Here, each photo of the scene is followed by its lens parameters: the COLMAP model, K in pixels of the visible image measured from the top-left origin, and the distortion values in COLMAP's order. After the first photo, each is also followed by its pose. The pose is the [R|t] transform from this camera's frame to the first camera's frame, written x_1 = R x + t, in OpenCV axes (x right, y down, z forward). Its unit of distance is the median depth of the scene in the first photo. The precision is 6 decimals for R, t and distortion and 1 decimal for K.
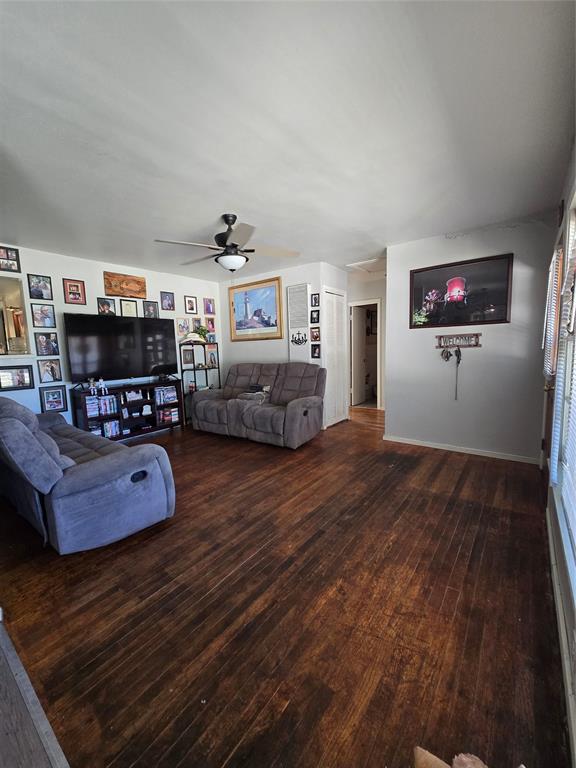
lens RADIAL K [[309.3, 0, 288.0], [0, 309.3, 384.0], [0, 0, 1]] dist [-0.000688, -0.000183]
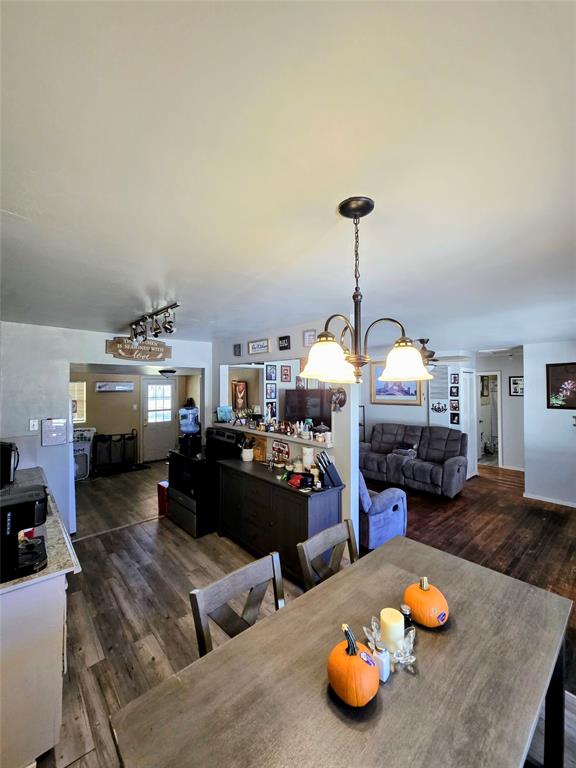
lens RADIAL K [[309.3, 0, 288.0], [0, 309.3, 384.0], [0, 0, 1]] dist [-0.000688, -0.000183]
pose [[0.980871, 0.023882, -0.193186, -0.378997], [-0.047604, 0.991740, -0.119101, -0.071171], [0.188746, 0.126020, 0.973907, -0.418143]]
